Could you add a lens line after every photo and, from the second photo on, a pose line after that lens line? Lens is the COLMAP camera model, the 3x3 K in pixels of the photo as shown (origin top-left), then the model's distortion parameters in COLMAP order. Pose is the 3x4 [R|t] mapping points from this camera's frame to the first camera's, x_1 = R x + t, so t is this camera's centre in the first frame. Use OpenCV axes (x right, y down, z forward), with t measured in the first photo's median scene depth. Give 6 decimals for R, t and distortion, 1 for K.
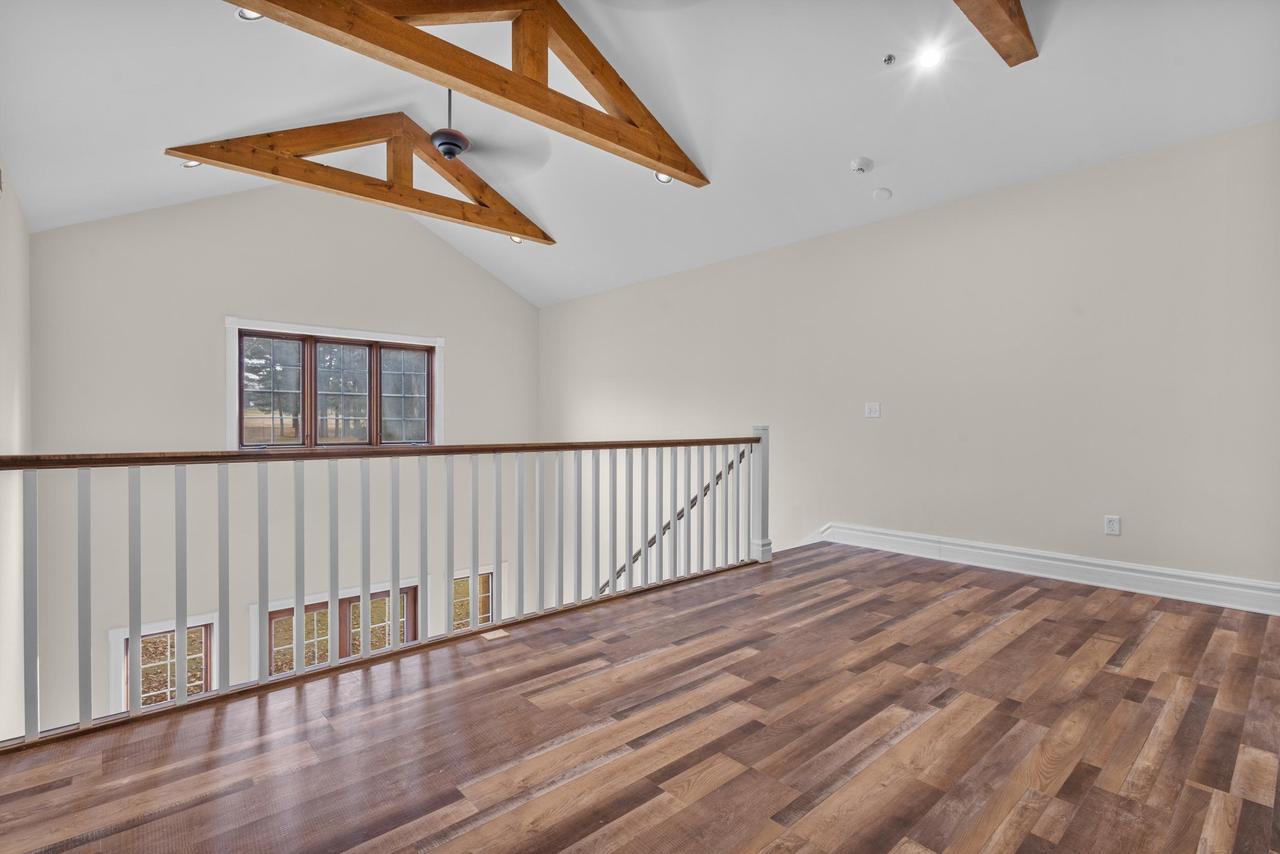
lens RADIAL K [[595.0, 0, 638.3], [0, 595.0, 426.4], [0, 0, 1]] dist [-0.001730, -0.000863]
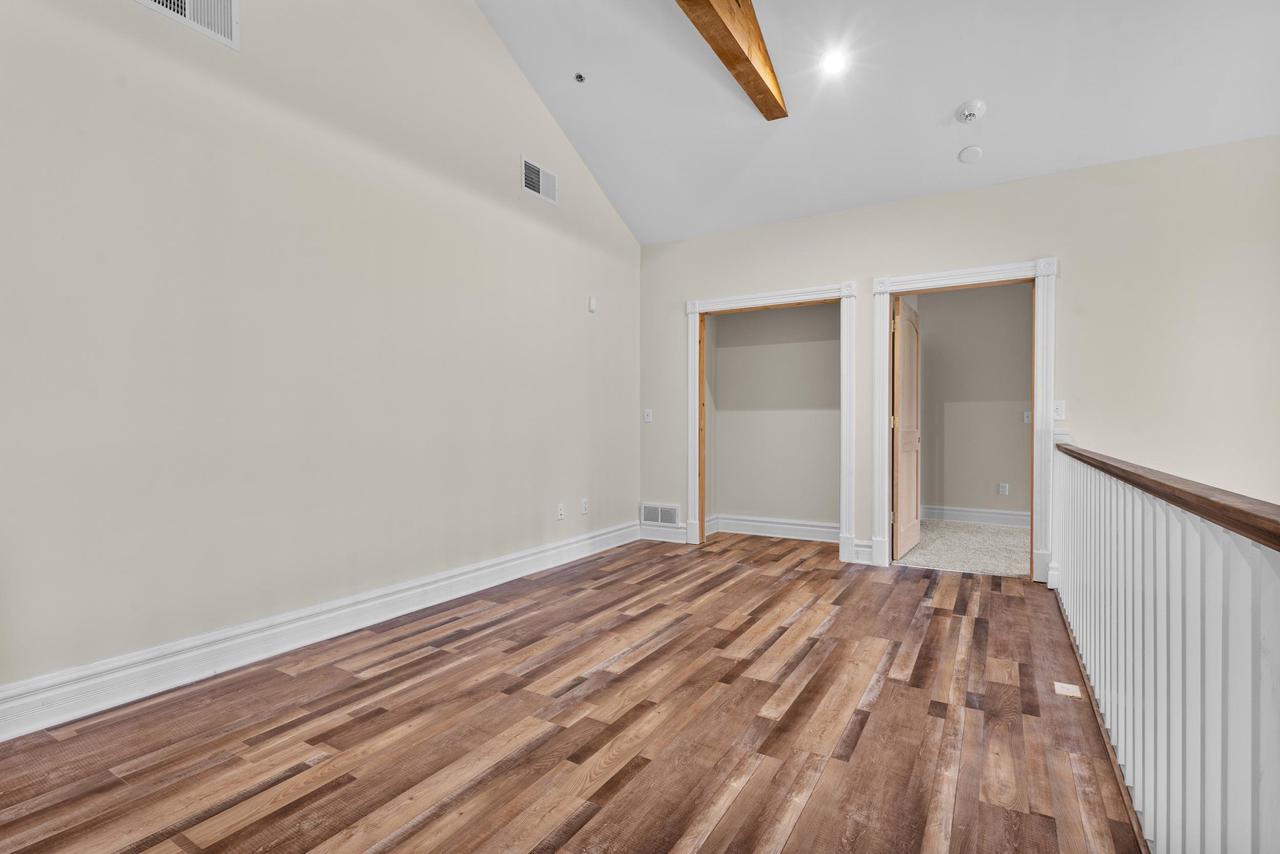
lens RADIAL K [[595.0, 0, 641.4], [0, 595.0, 426.4], [0, 0, 1]] dist [-0.001730, -0.000863]
pose [[-0.956041, 0.000658, -0.293232, 0.701675], [-0.001471, 0.999974, 0.007041, -0.016207], [0.293229, 0.007163, -0.956016, 2.042556]]
